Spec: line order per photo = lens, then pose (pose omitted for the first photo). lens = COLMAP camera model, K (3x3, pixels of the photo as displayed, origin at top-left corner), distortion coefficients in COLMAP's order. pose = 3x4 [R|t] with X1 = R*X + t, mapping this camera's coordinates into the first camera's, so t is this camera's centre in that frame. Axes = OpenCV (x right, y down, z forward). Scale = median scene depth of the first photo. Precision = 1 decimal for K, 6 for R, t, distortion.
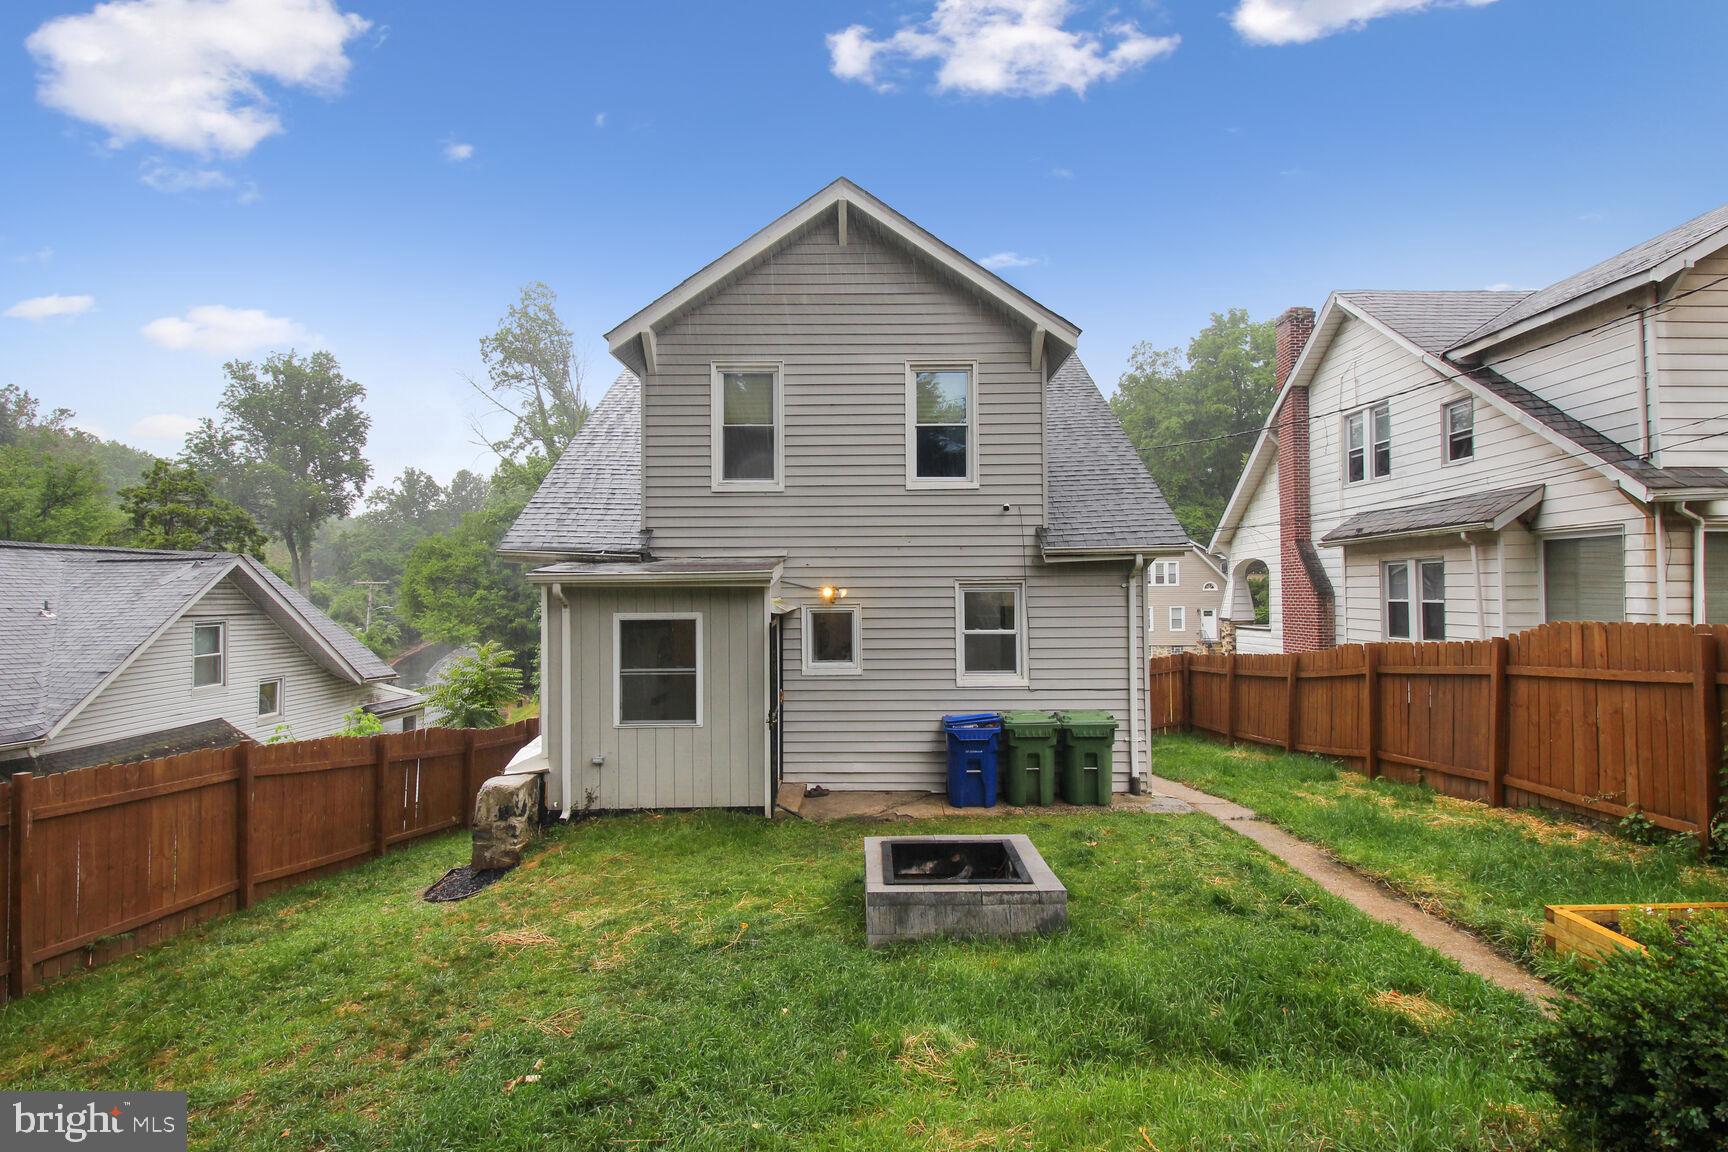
lens RADIAL K [[861.2, 0, 864.0], [0, 861.2, 576.0], [0, 0, 1]] dist [0.001681, -0.013657]
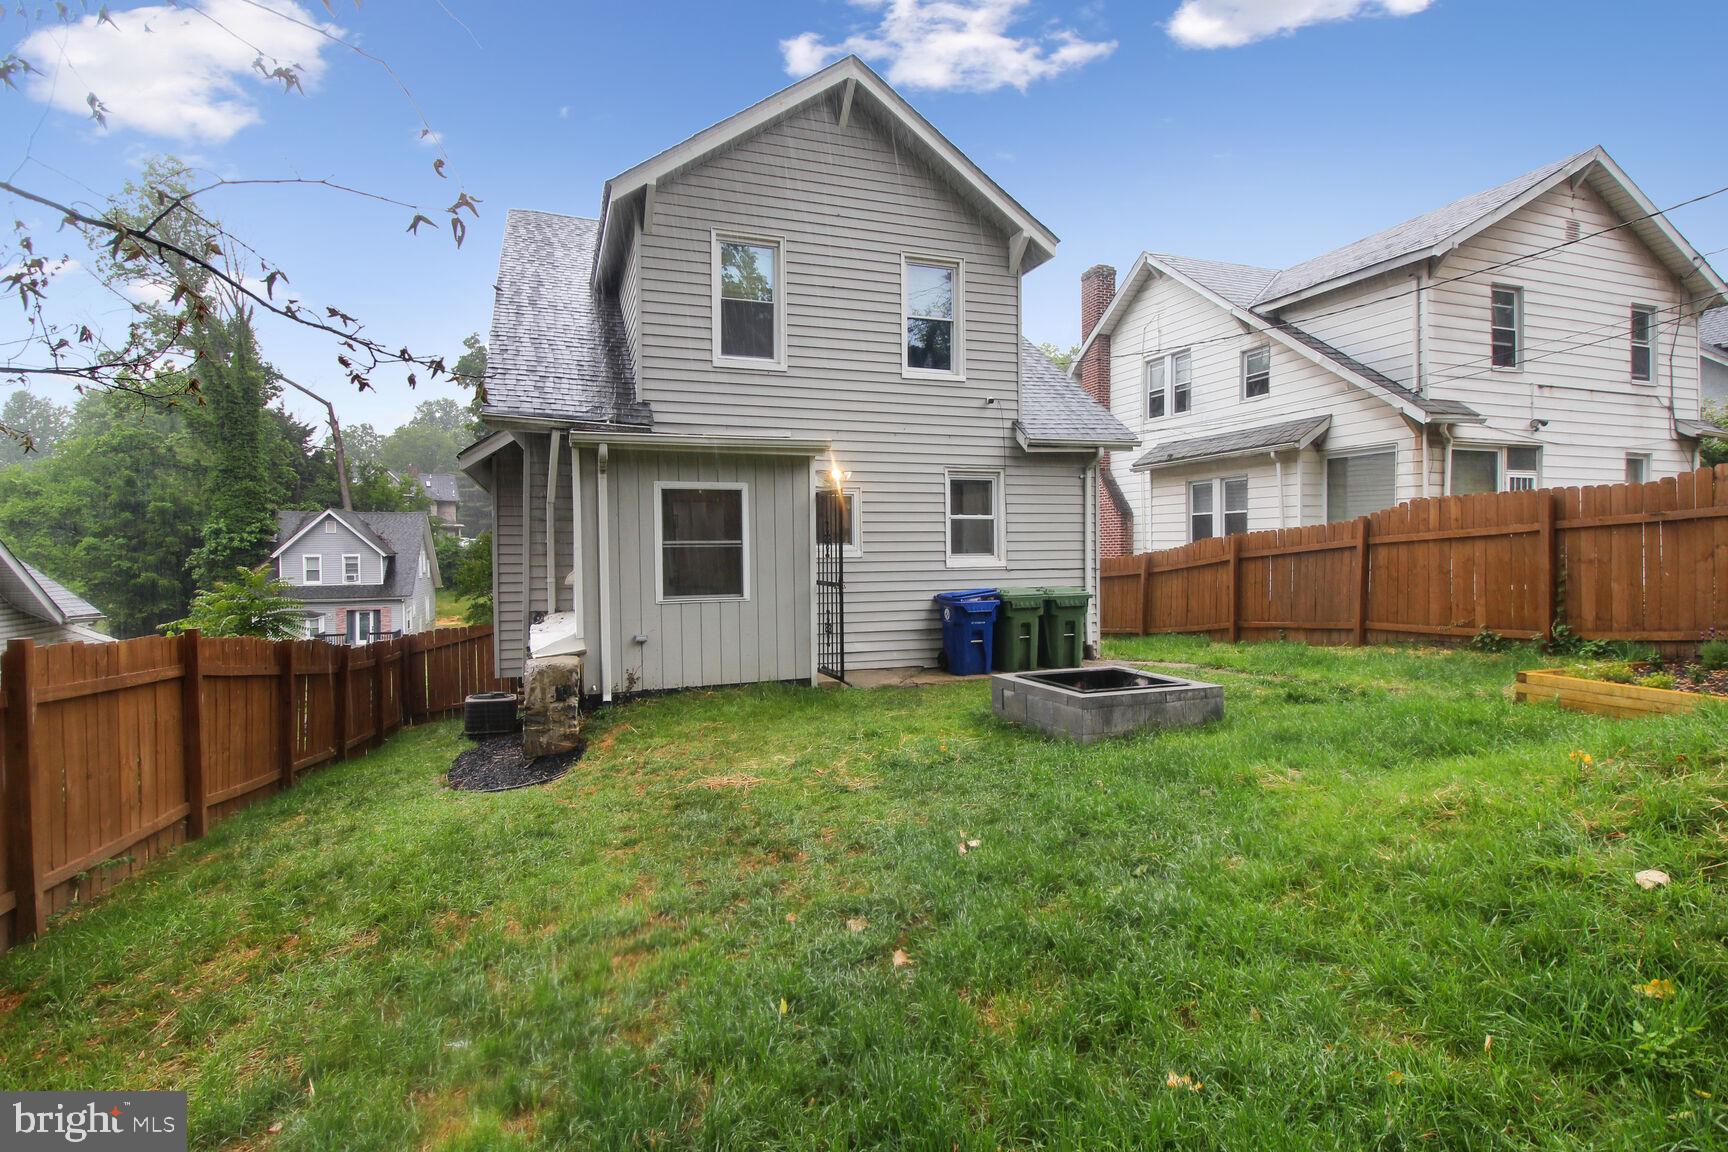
lens RADIAL K [[861.2, 0, 864.0], [0, 861.2, 576.0], [0, 0, 1]] dist [0.001681, -0.013657]
pose [[0.936989, -0.011649, 0.349163, -0.357415], [-0.004810, 0.998919, 0.046234, 0.089531], [-0.349324, -0.045001, 0.935921, 0.038376]]
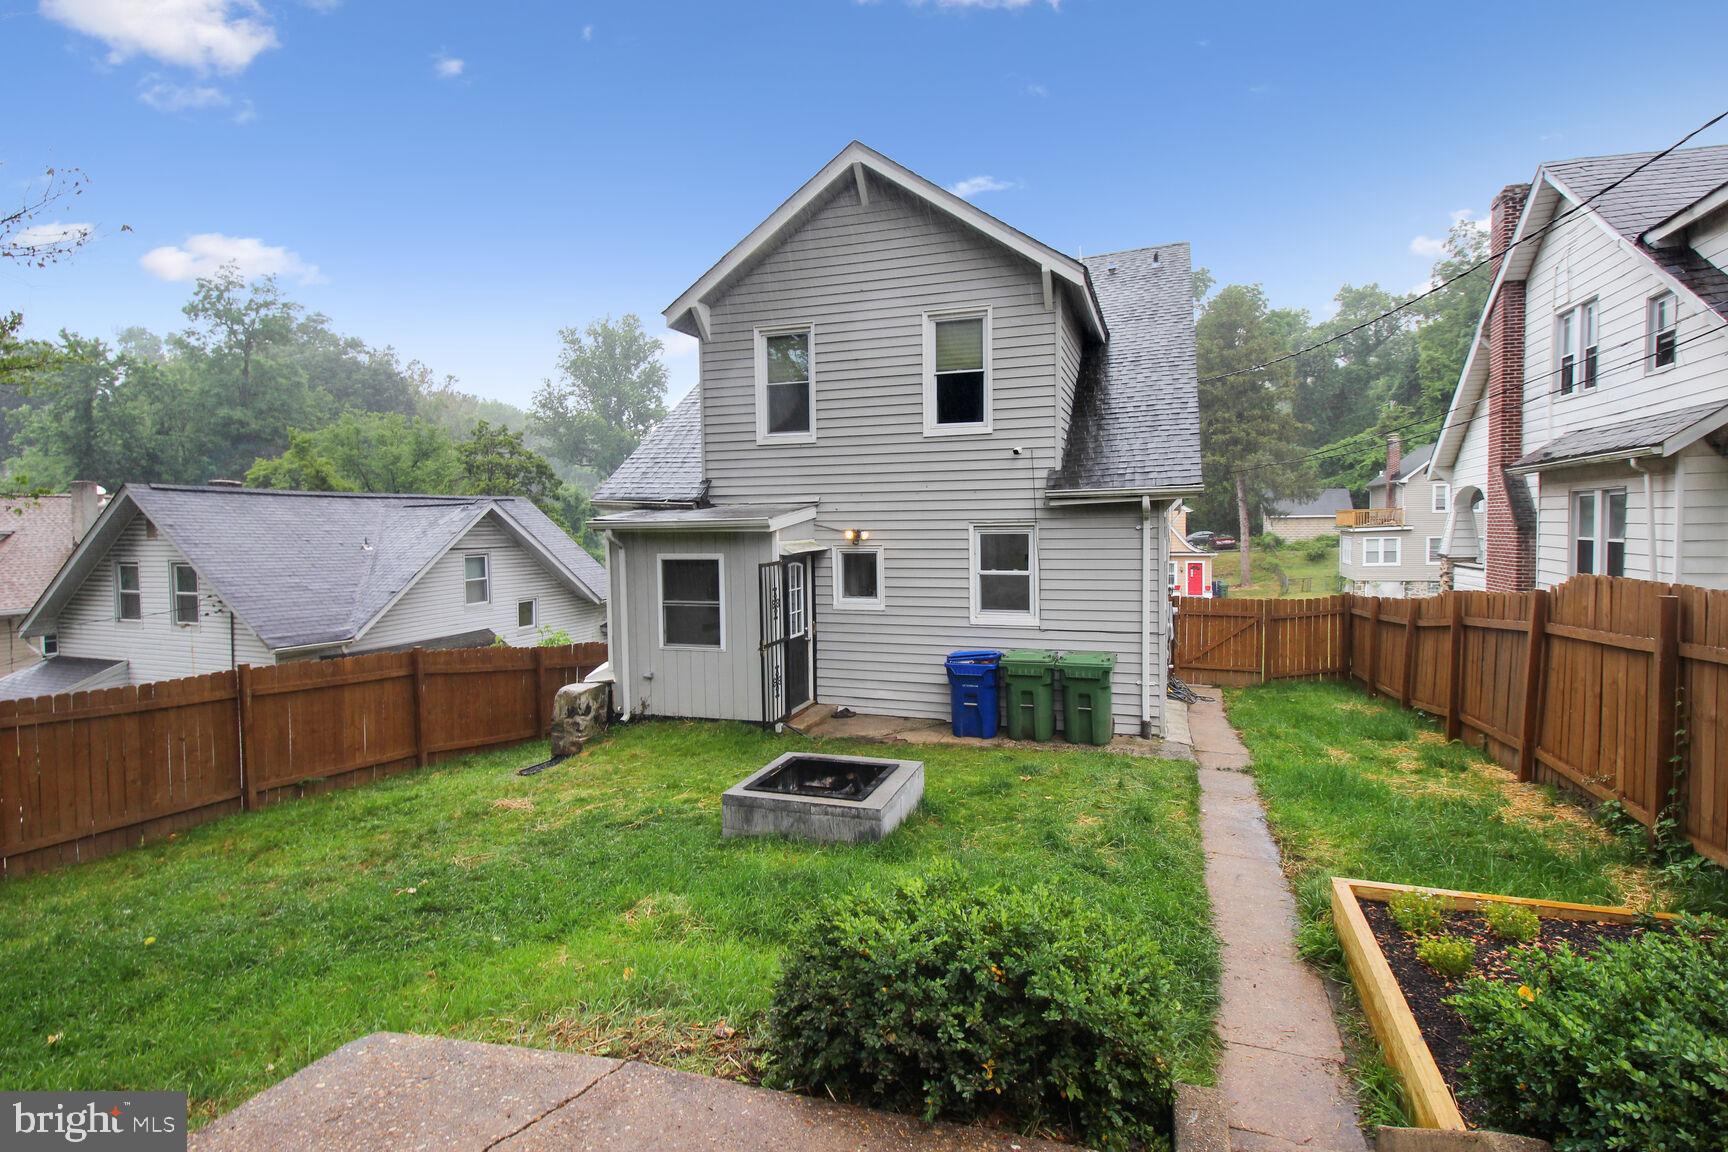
lens RADIAL K [[855.0, 0, 859.4], [0, 855.0, 570.0], [0, 0, 1]] dist [0.001767, -0.013167]
pose [[0.945348, 0.012996, -0.325805, 0.317174], [0.012387, 0.997053, 0.075711, -0.018022], [0.325829, -0.075609, 0.942400, -0.022297]]
